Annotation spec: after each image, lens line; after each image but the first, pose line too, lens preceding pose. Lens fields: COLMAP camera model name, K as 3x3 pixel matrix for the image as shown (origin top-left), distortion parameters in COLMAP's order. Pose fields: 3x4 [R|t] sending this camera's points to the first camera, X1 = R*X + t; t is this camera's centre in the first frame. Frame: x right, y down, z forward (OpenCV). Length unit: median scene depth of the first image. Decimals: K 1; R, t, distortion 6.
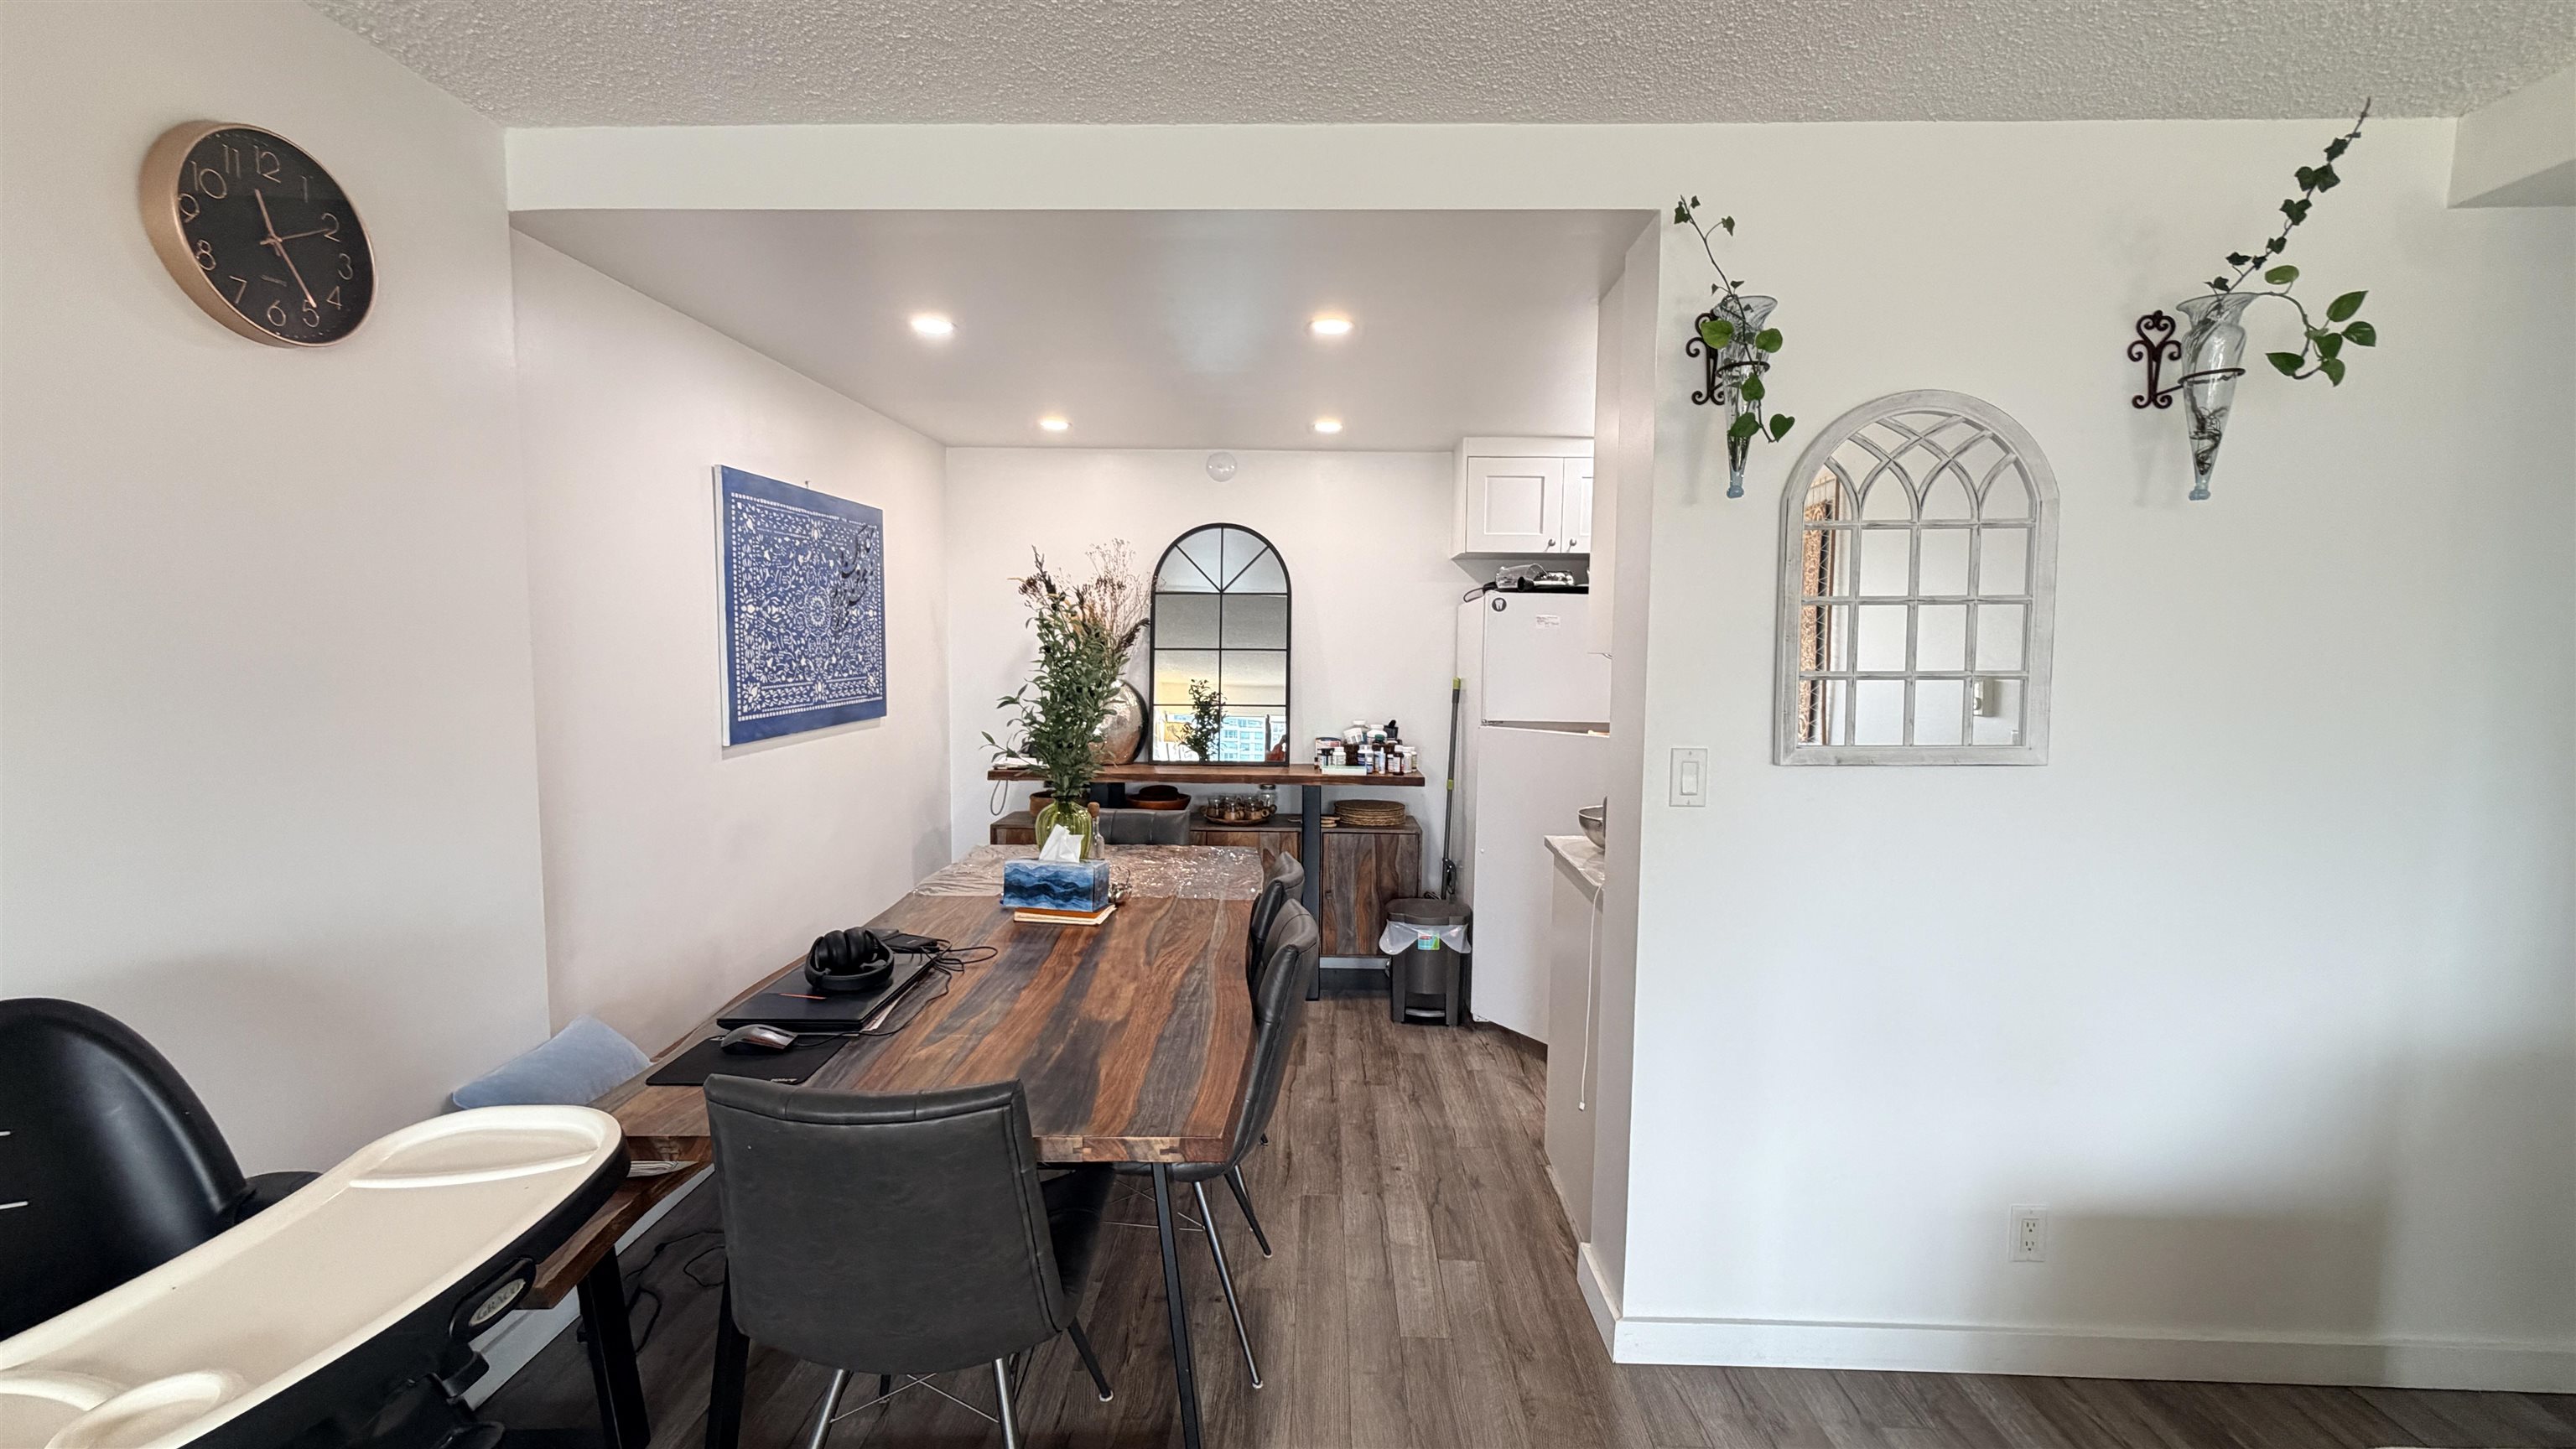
lens RADIAL K [[1049.4, 0, 1278.6], [0, 1049.4, 728.8], [0, 0, 1]] dist [0.003227, 0.000324]
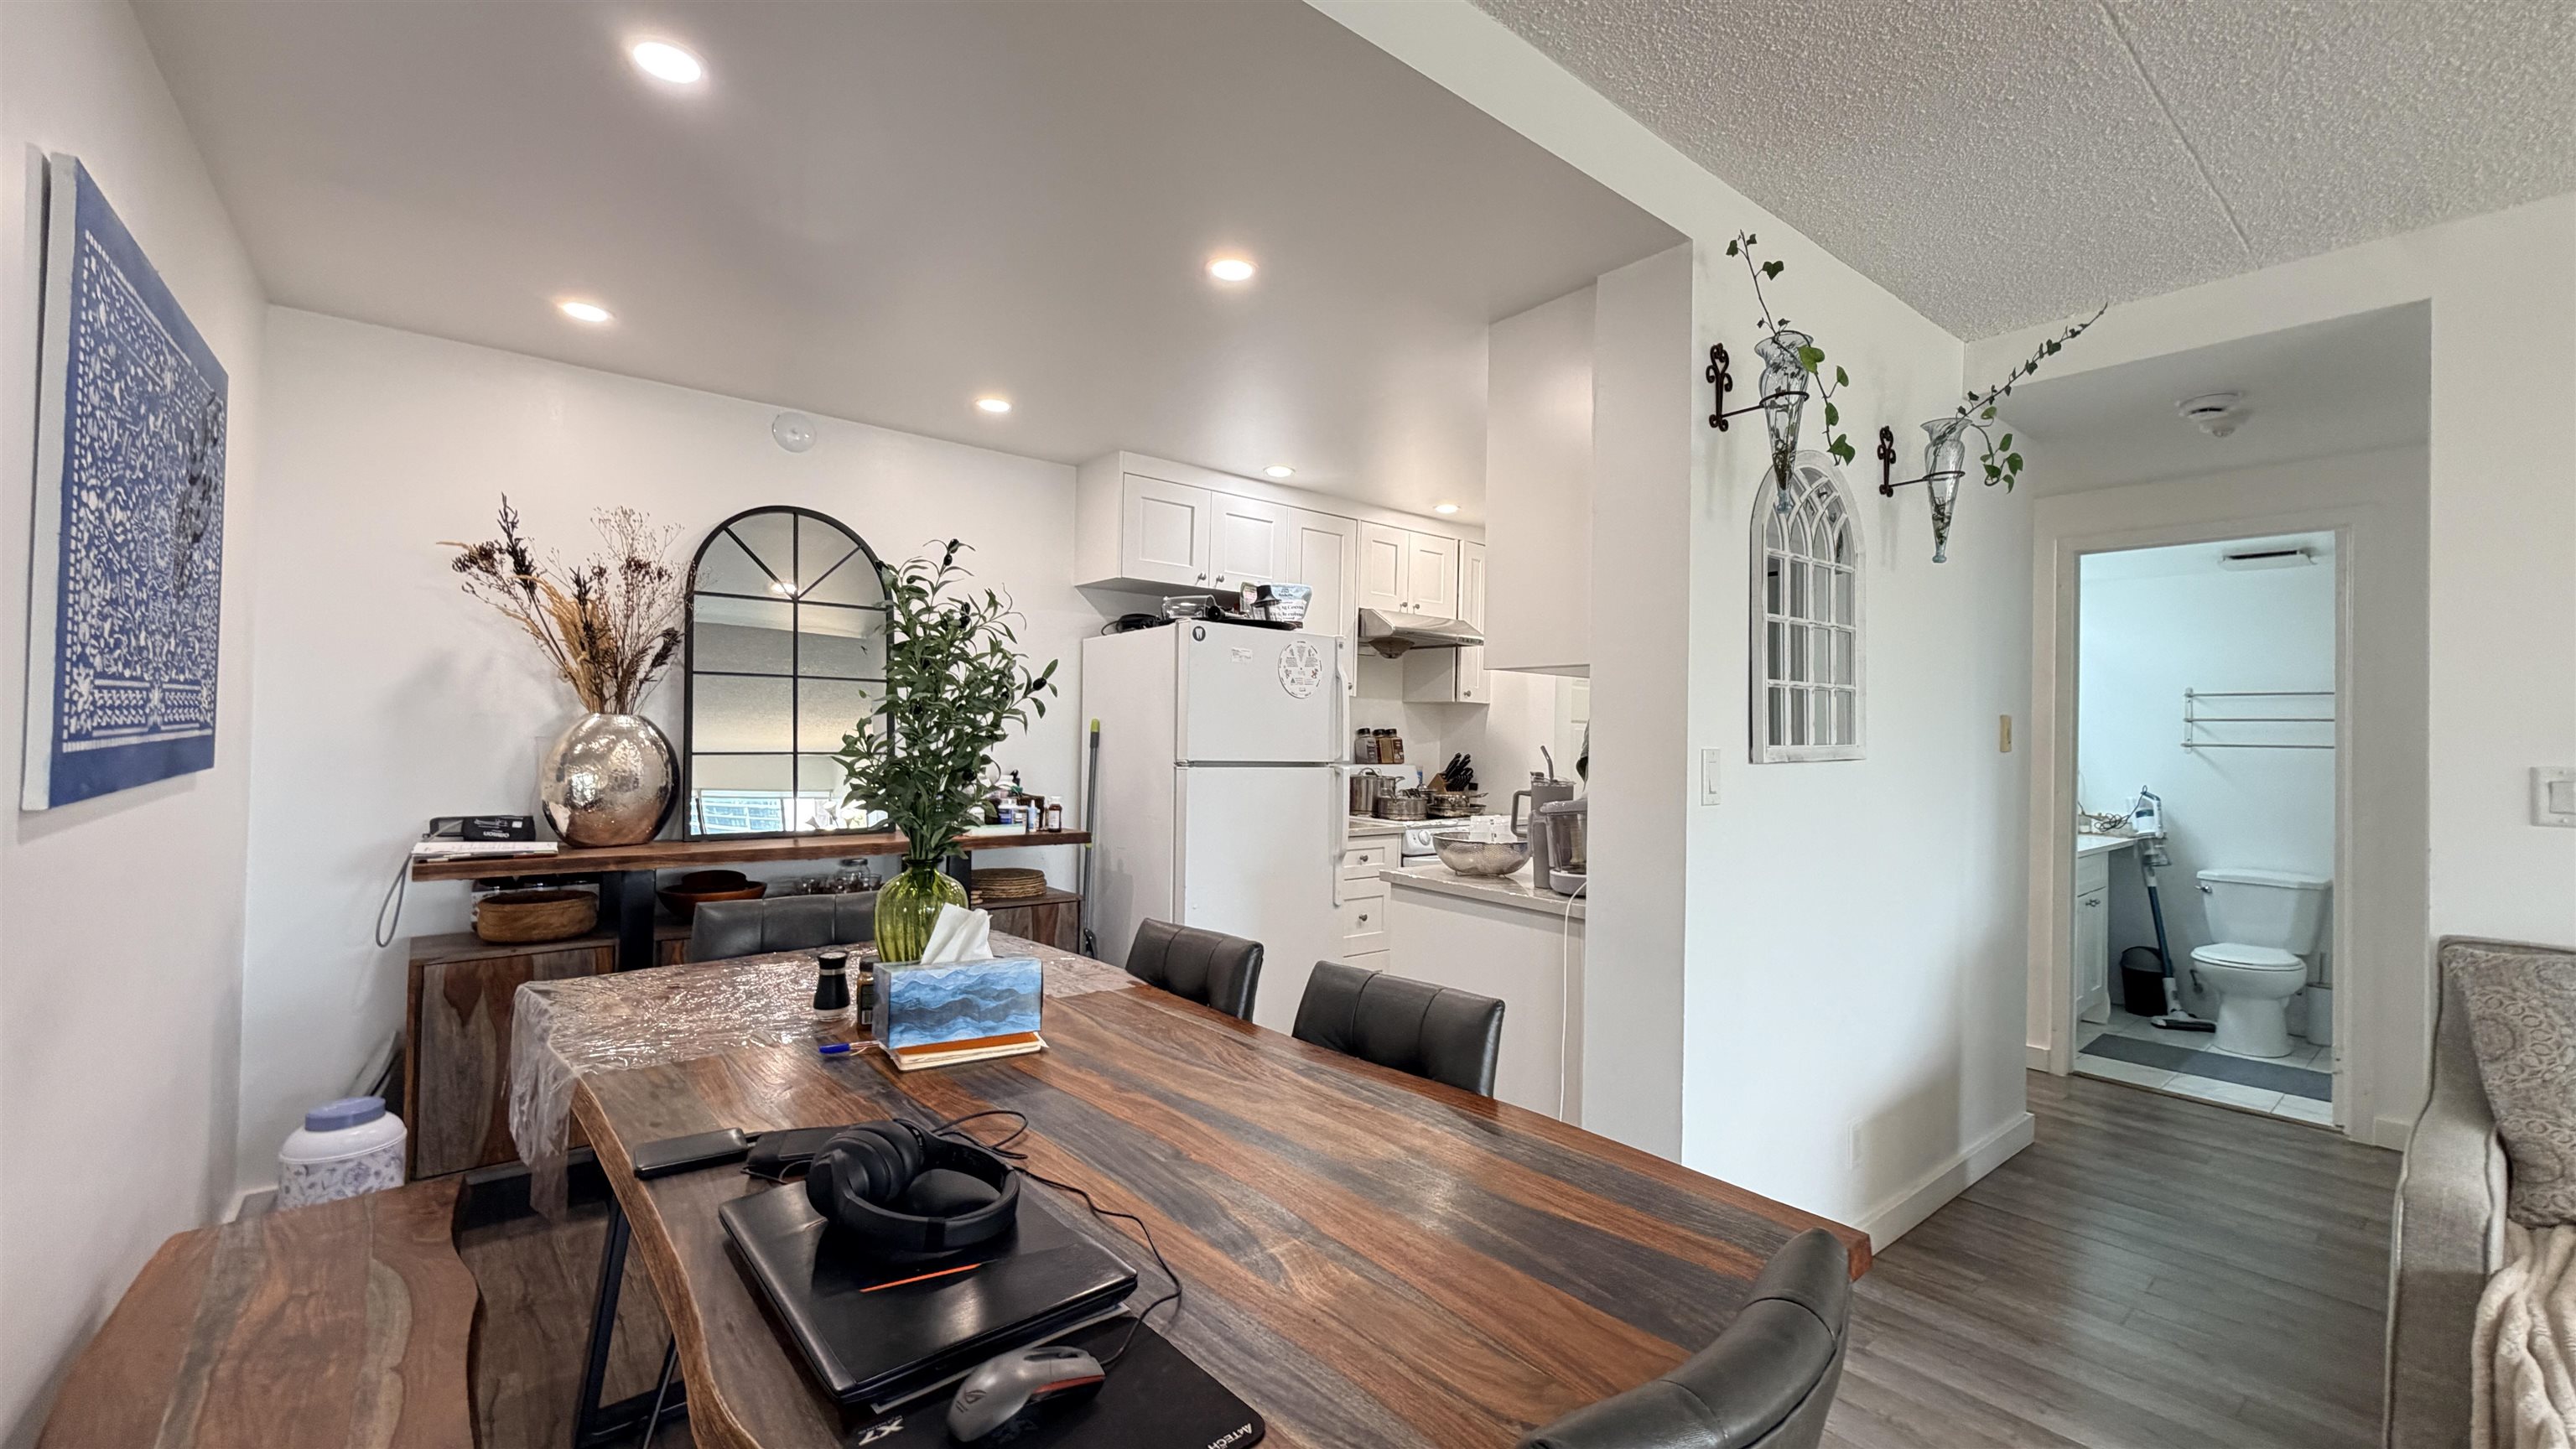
lens RADIAL K [[1049.4, 0, 1283.3], [0, 1049.4, 714.5], [0, 0, 1]] dist [0.003227, 0.000324]
pose [[0.744532, 0.018777, 0.667322, -0.338478], [0.044459, 0.995991, -0.077628, 0.025894], [-0.666105, 0.087465, 0.740712, 0.275150]]
